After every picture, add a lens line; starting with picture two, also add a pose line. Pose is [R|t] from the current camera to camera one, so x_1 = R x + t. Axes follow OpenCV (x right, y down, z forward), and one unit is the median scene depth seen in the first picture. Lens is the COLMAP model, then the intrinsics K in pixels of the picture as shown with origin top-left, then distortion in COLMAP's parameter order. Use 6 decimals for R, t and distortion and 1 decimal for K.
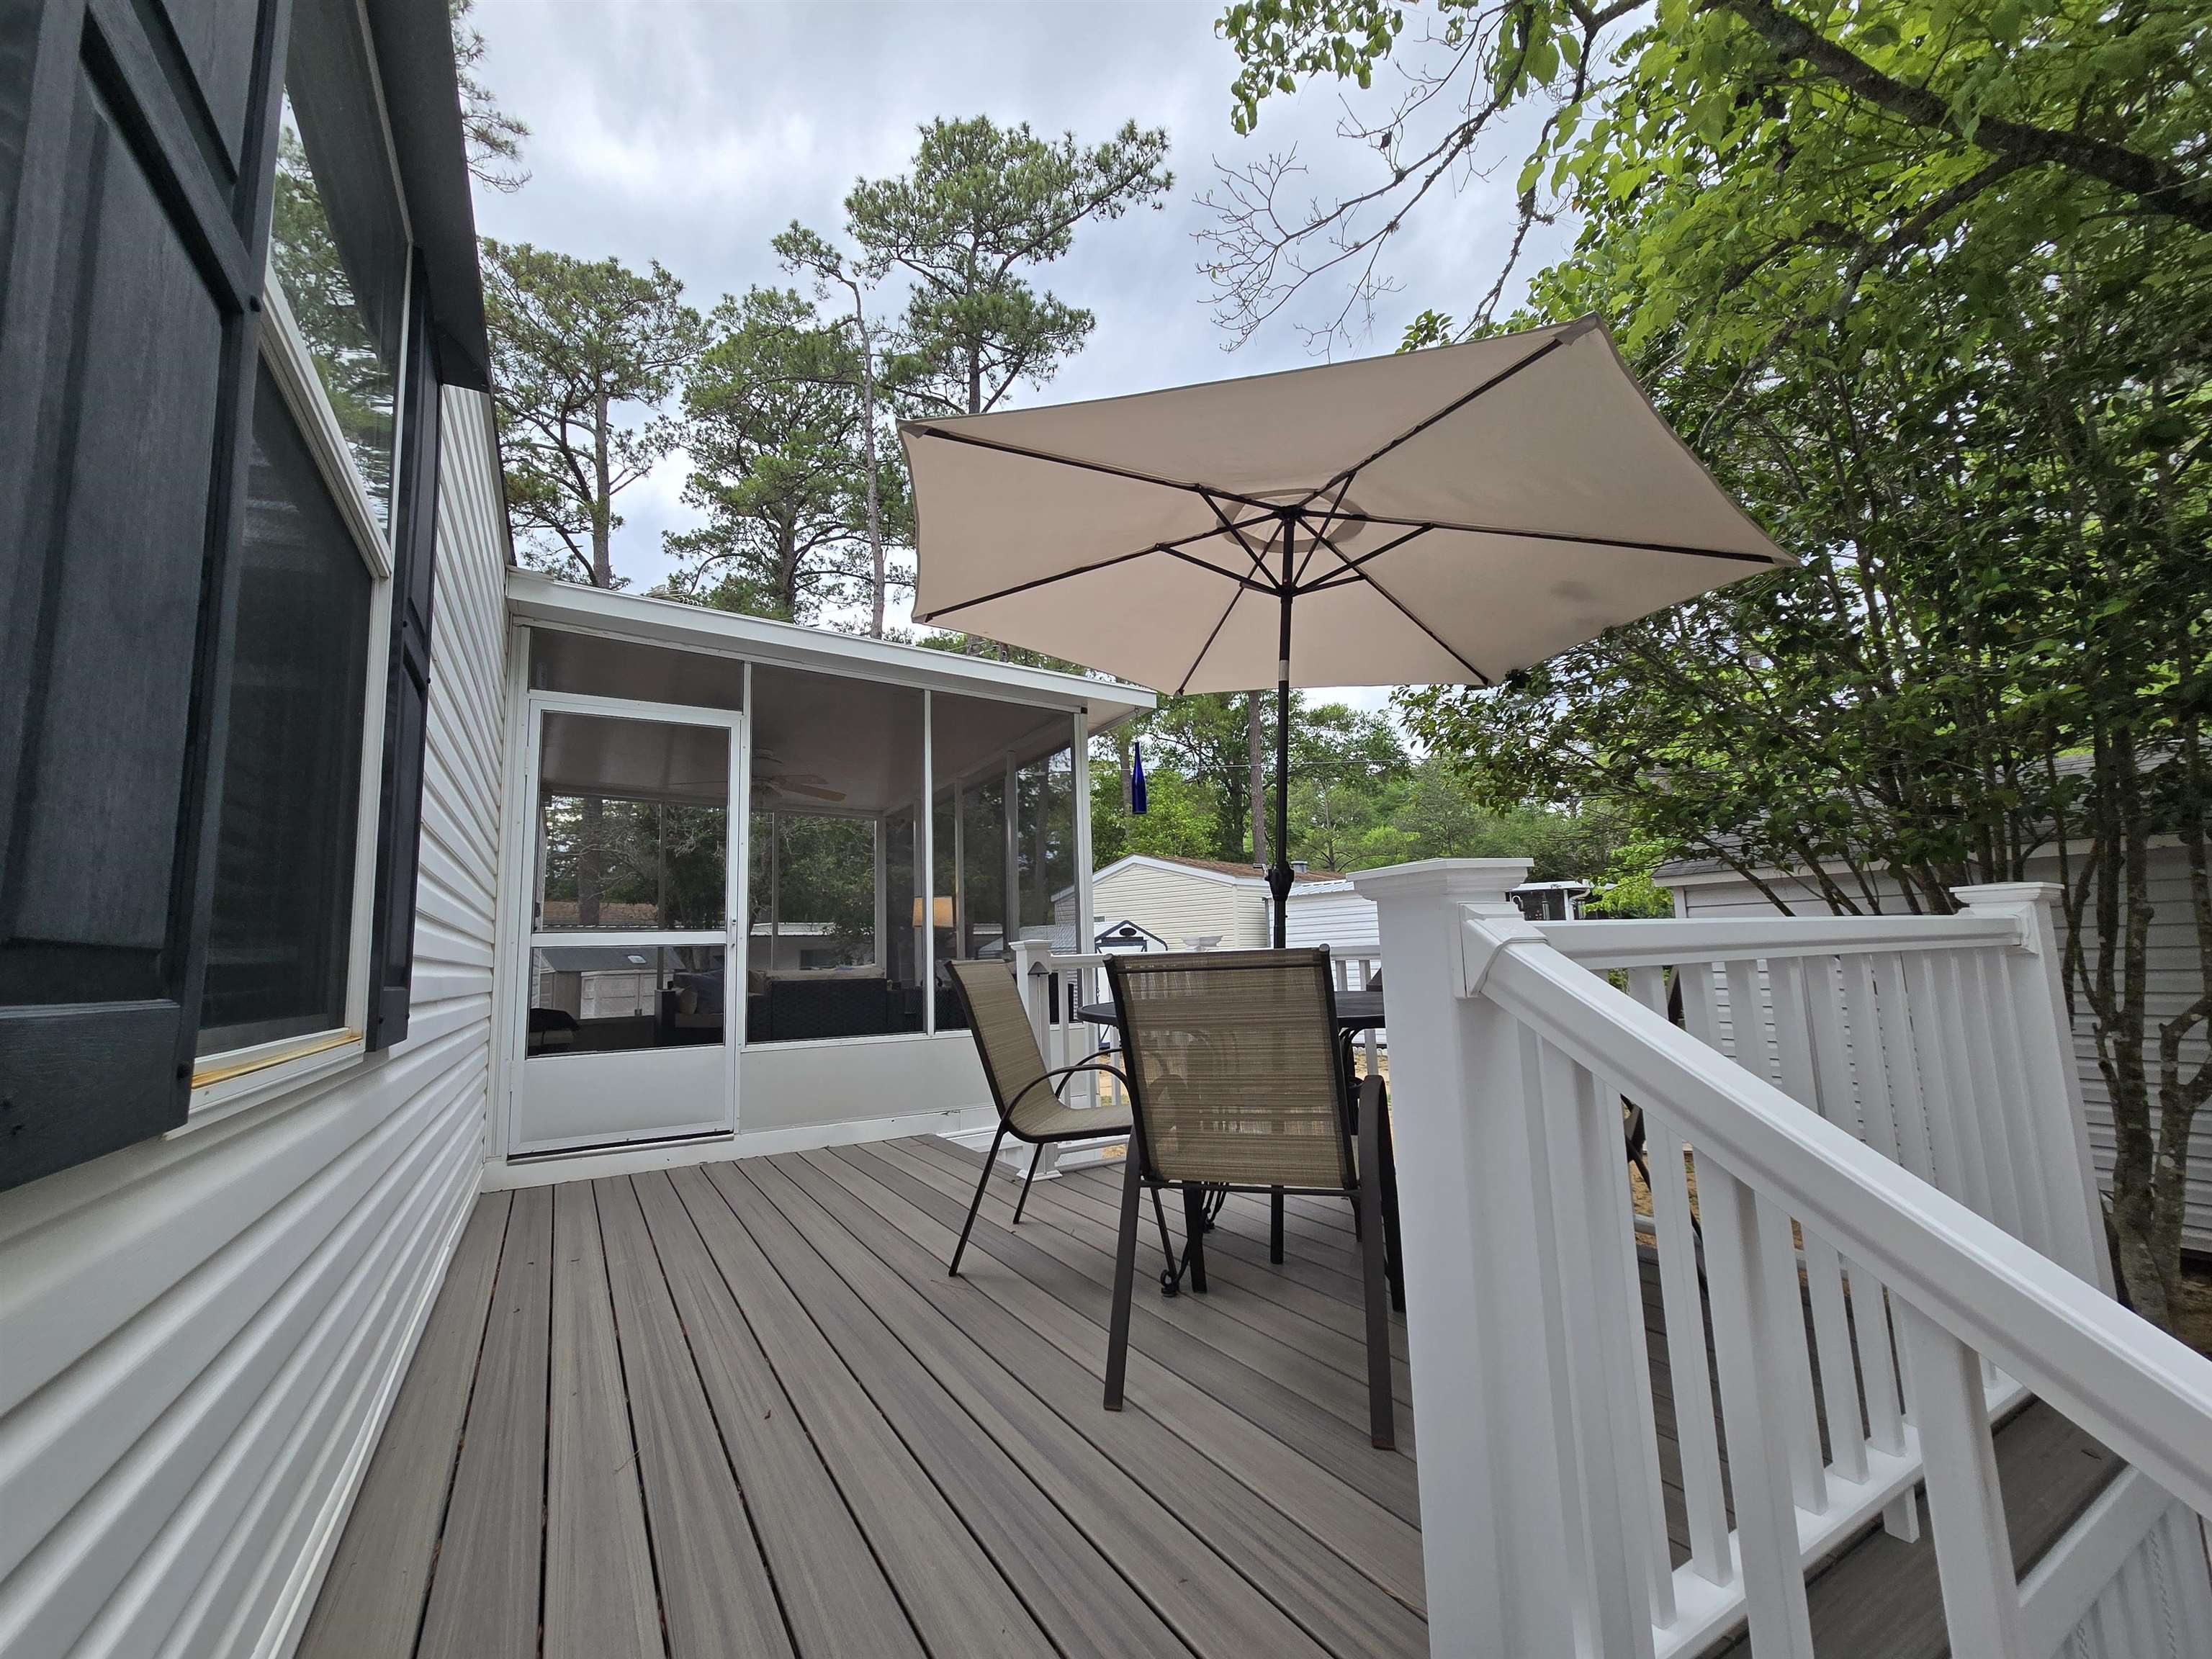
lens RADIAL K [[894.6, 0, 1099.9], [0, 894.6, 847.1], [0, 0, 1]] dist [-0.000286, -0.000690]
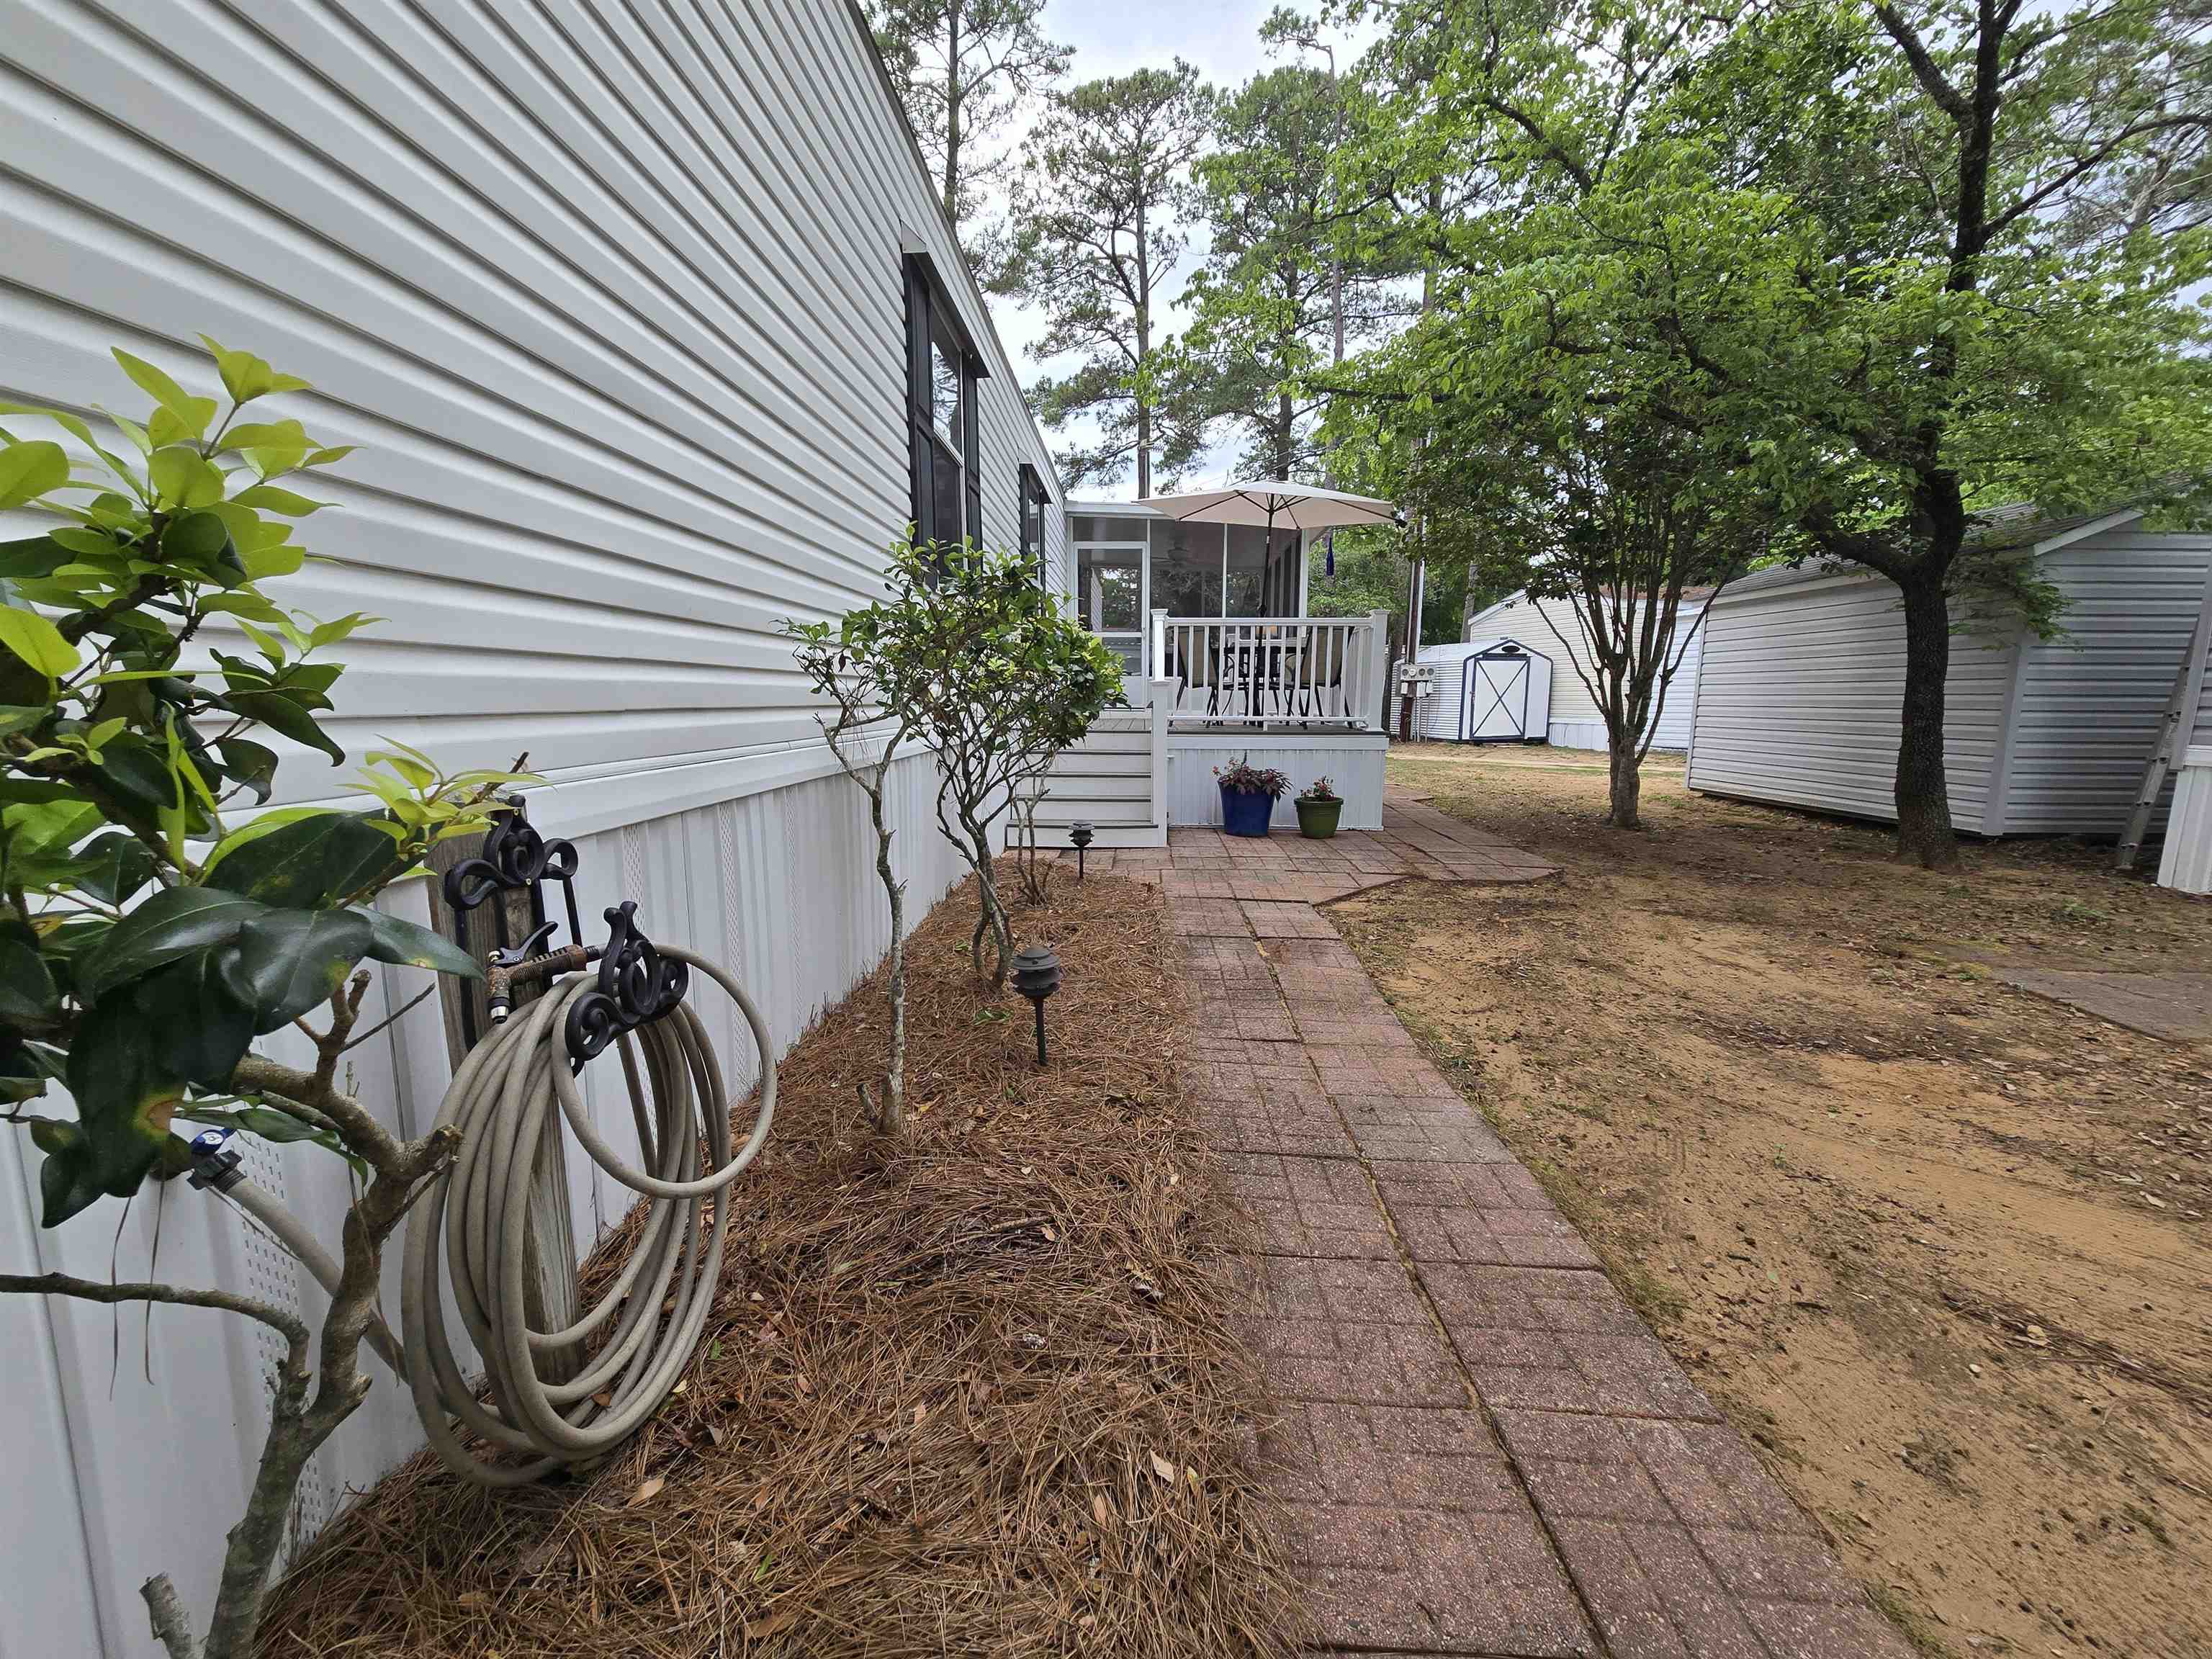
lens RADIAL K [[894.6, 0, 1114.7], [0, 894.6, 831.9], [0, 0, 1]] dist [-0.000286, -0.000690]
pose [[0.841001, 0.115713, -0.528515, 0.178631], [0.036353, 0.962568, 0.268591, -0.008981], [0.539811, -0.245098, 0.805314, -0.237635]]
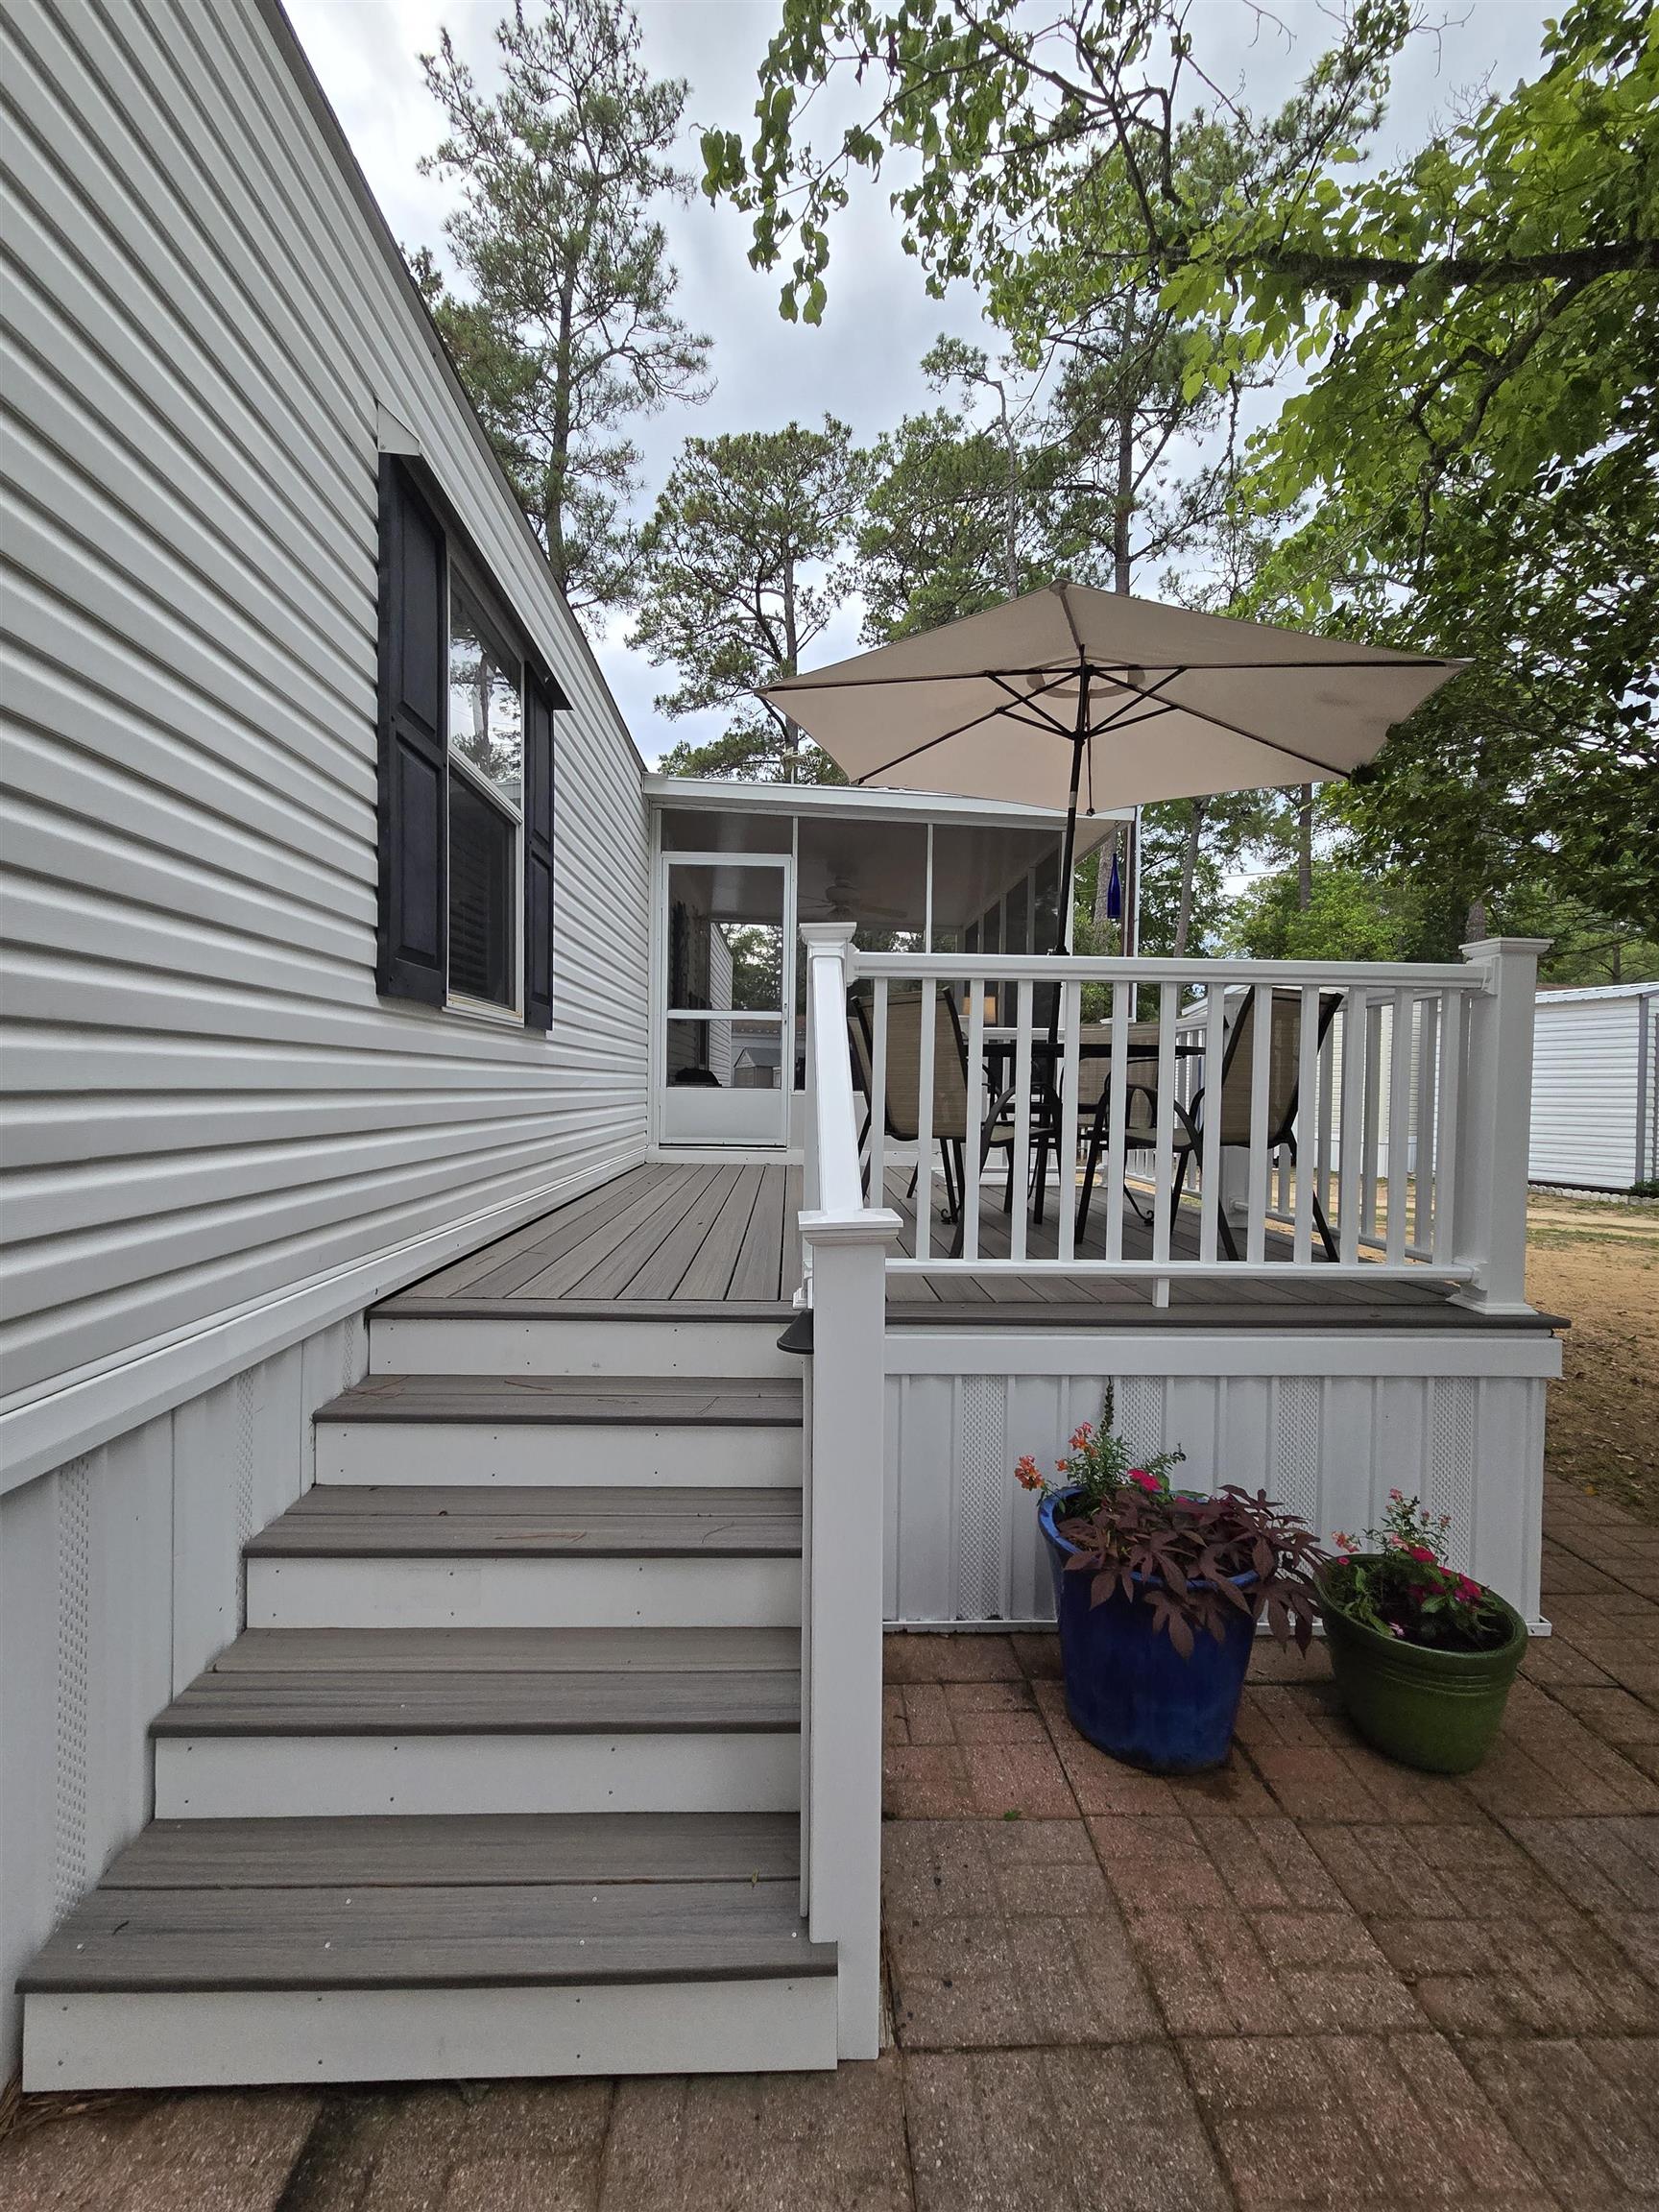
lens RADIAL K [[894.6, 0, 825.0], [0, 894.6, 1102.7], [0, 0, 1]] dist [-0.000286, -0.000690]
pose [[0.876868, 0.056053, -0.477451, 0.064812], [0.016096, 0.989199, 0.145694, 0.005660], [0.480461, -0.135440, 0.866495, -0.045745]]
